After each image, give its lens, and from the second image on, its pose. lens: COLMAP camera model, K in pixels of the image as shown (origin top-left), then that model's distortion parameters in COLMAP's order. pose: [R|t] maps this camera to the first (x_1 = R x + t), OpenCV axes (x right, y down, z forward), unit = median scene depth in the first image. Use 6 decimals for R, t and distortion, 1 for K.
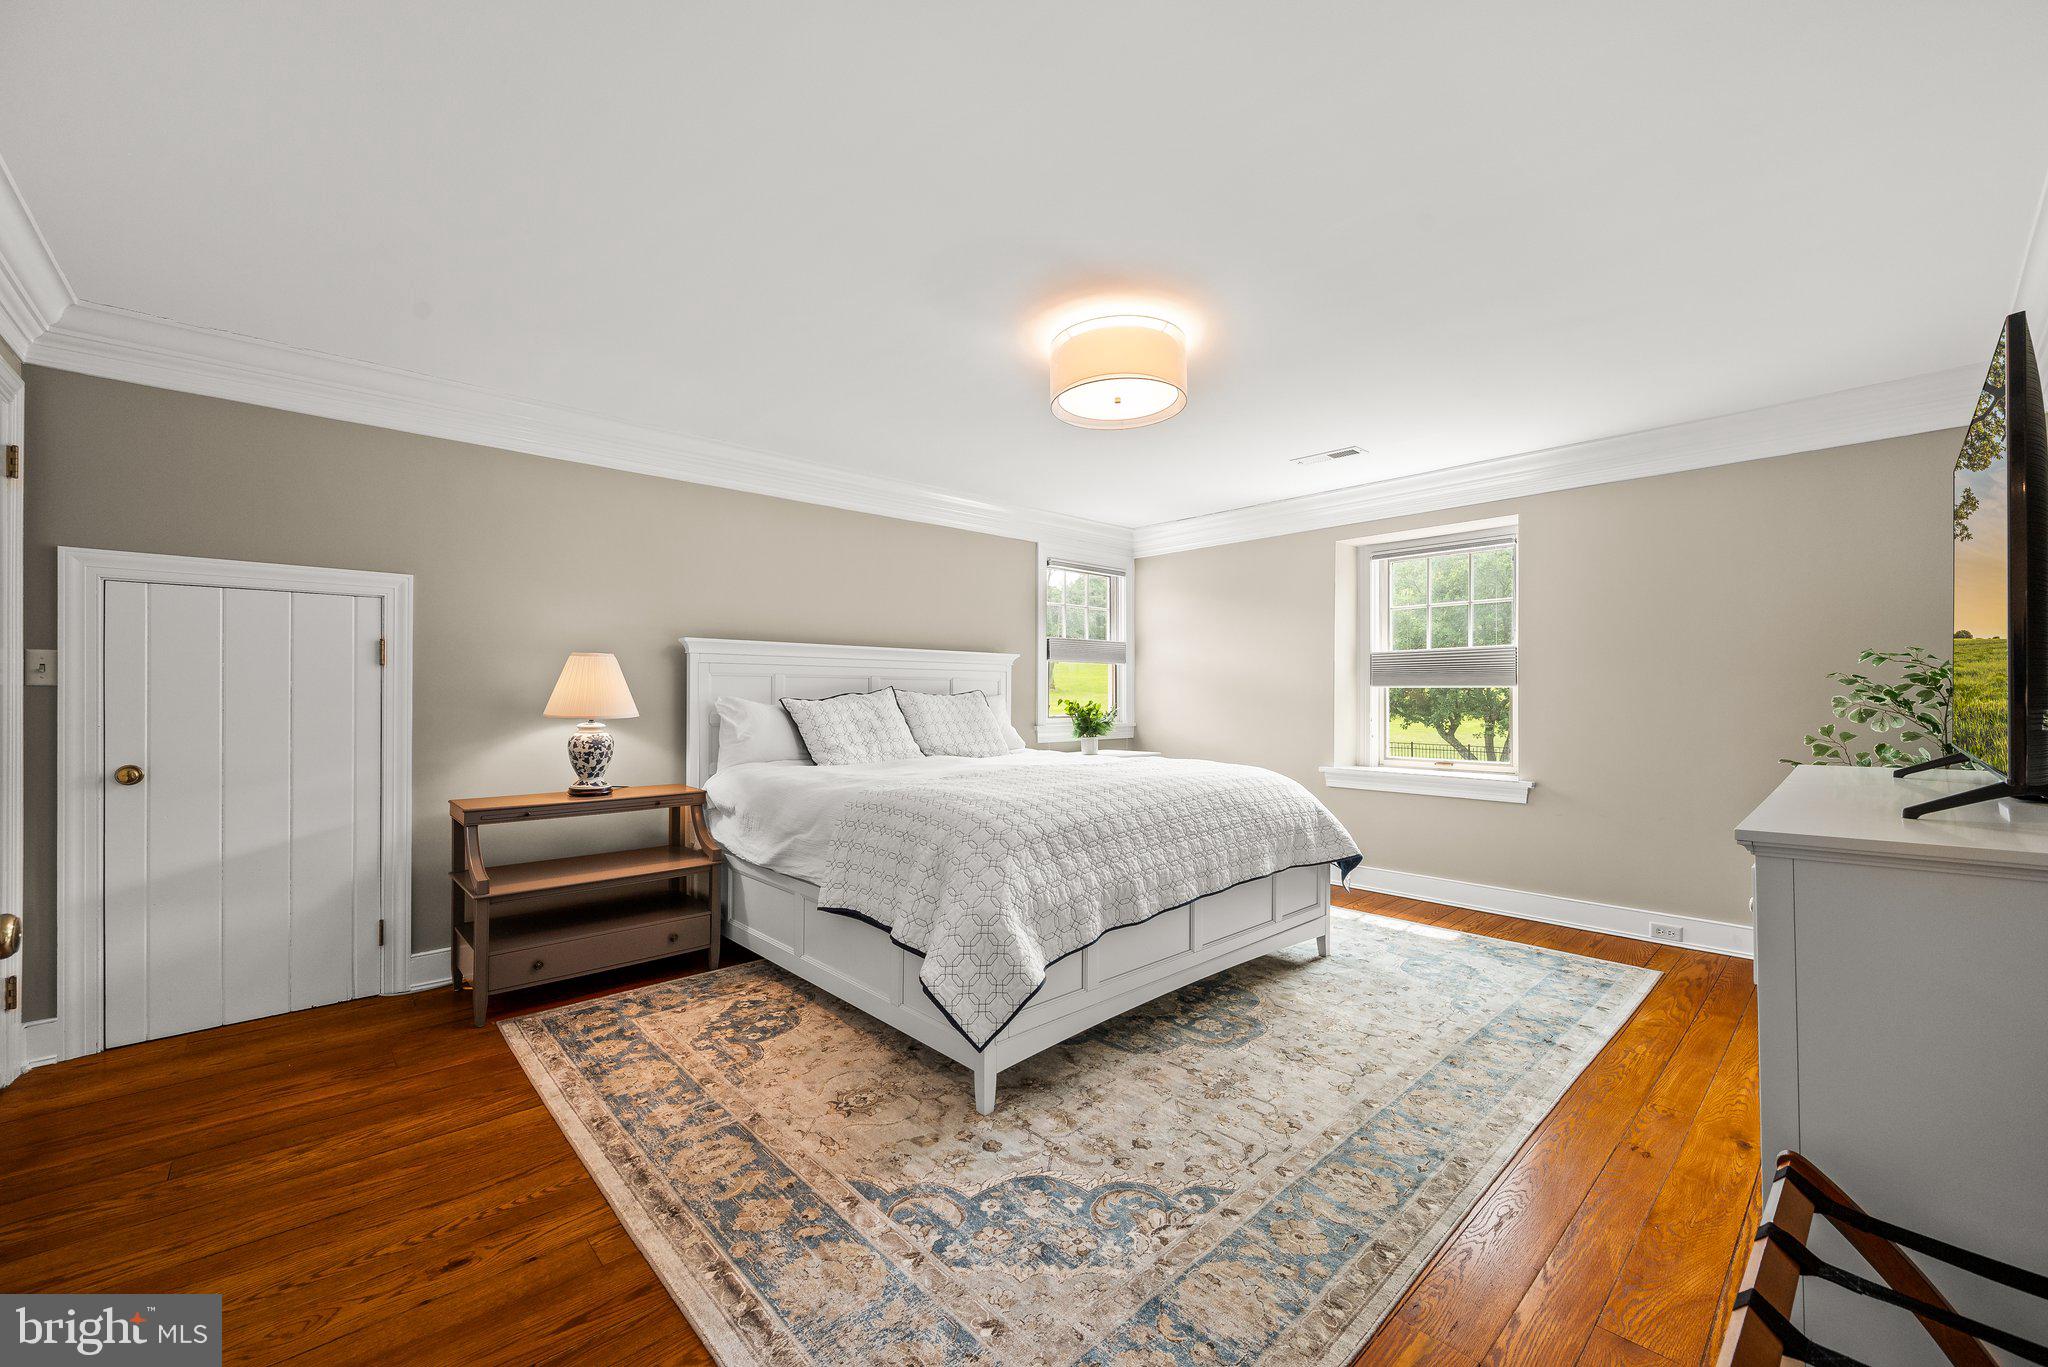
lens RADIAL K [[806.6, 0, 1024.6], [0, 806.6, 695.2], [0, 0, 1]] dist [0.001949, -0.000028]
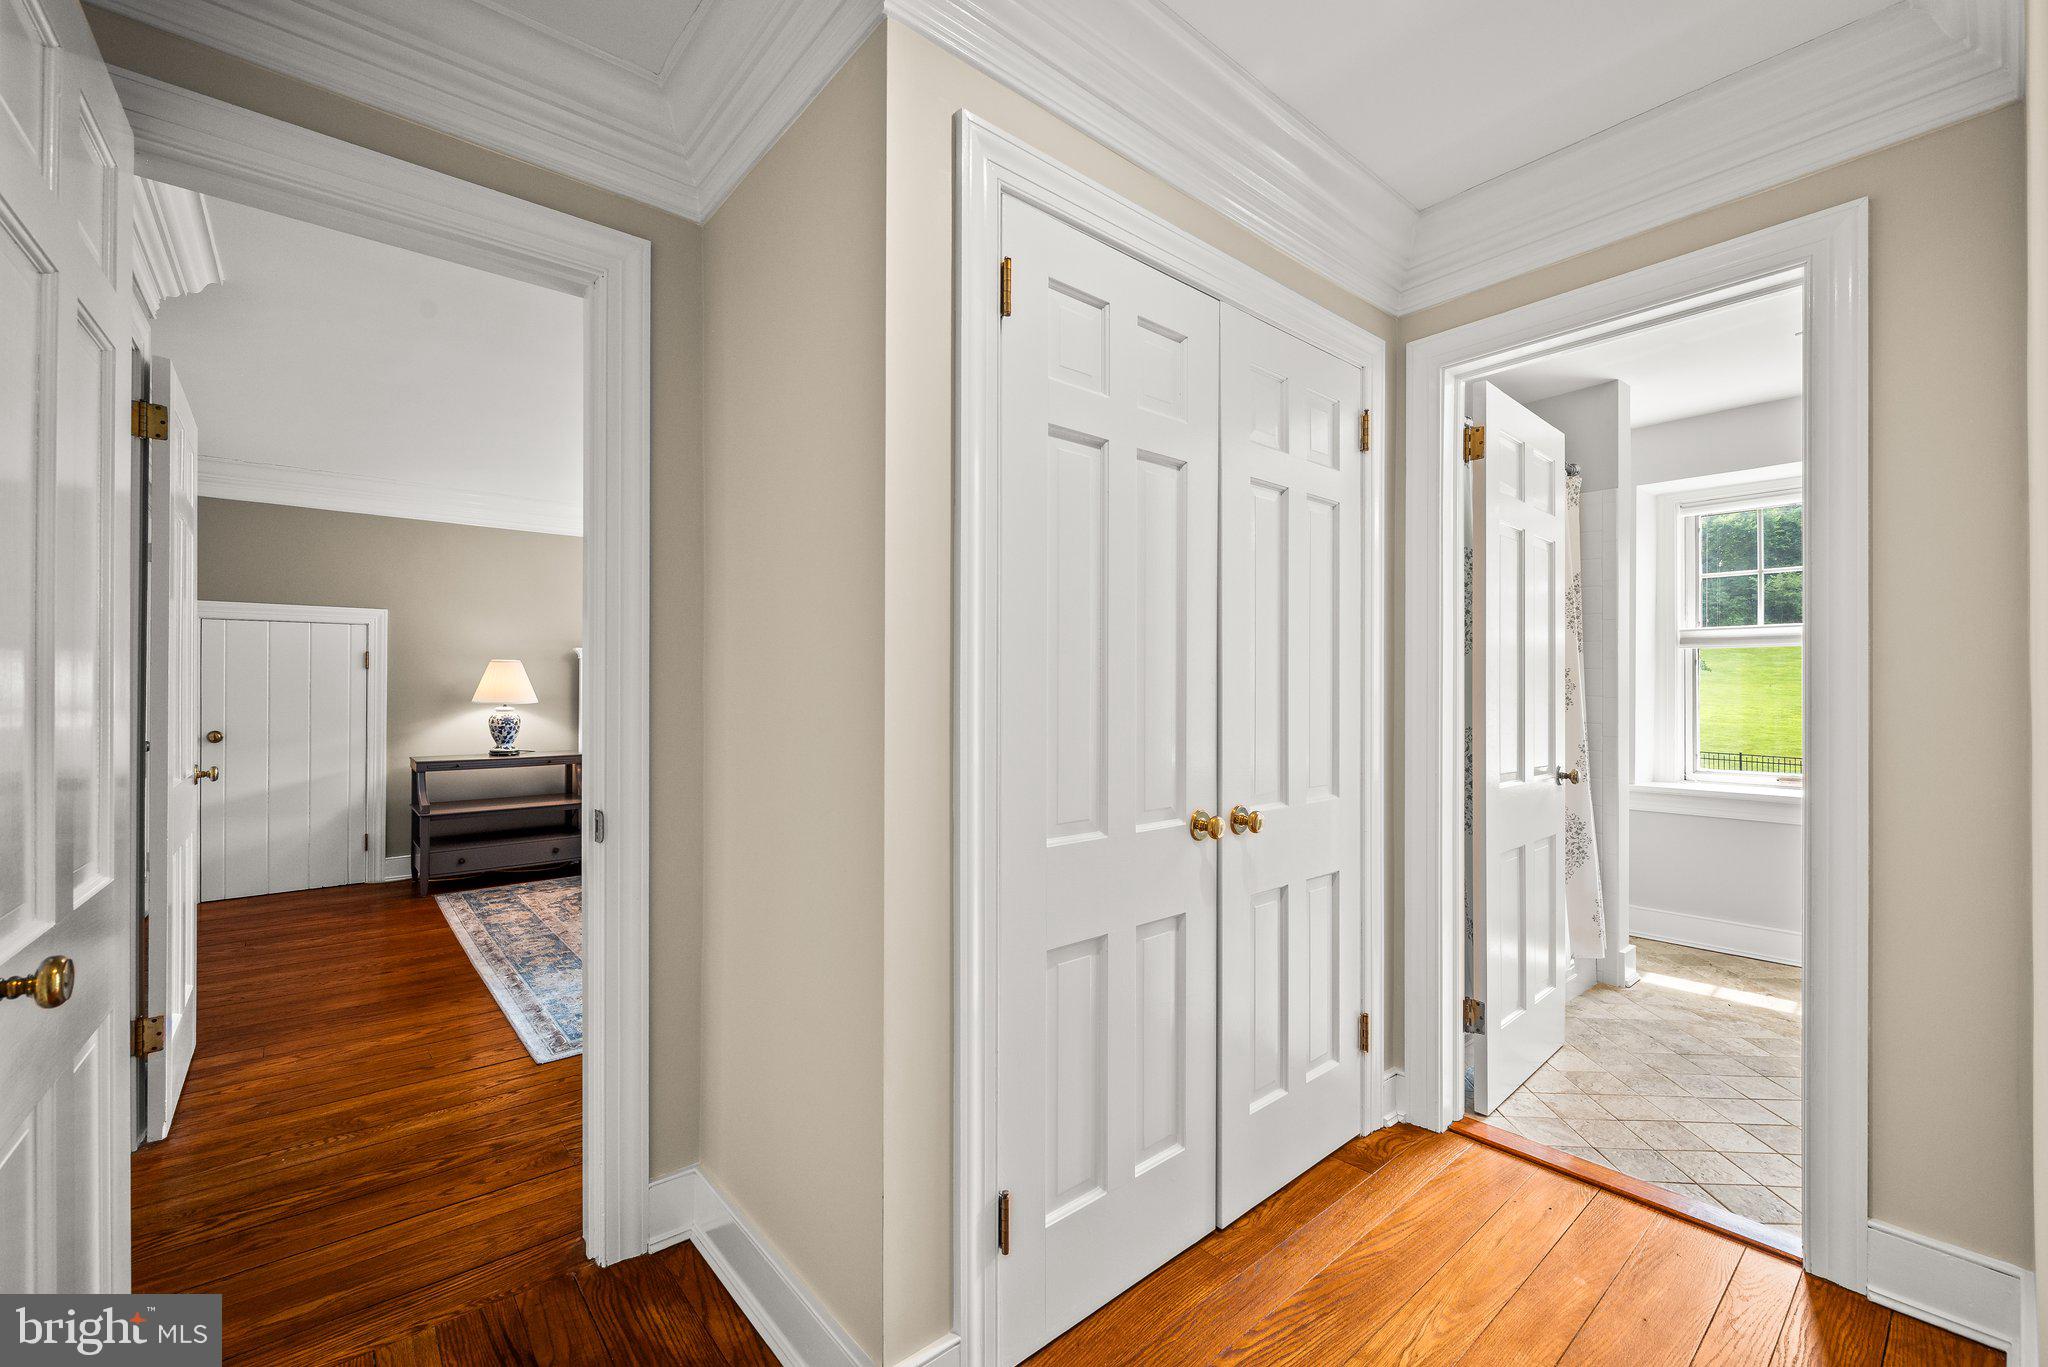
lens RADIAL K [[841.1, 0, 1024.3], [0, 841.1, 681.1], [0, 0, 1]] dist [0.000815, 0.000064]
pose [[0.999291, 0.002484, -0.037579, 0.526937], [-0.002578, 0.999994, -0.002451, -0.013258], [0.037573, 0.002546, 0.999291, -0.567434]]
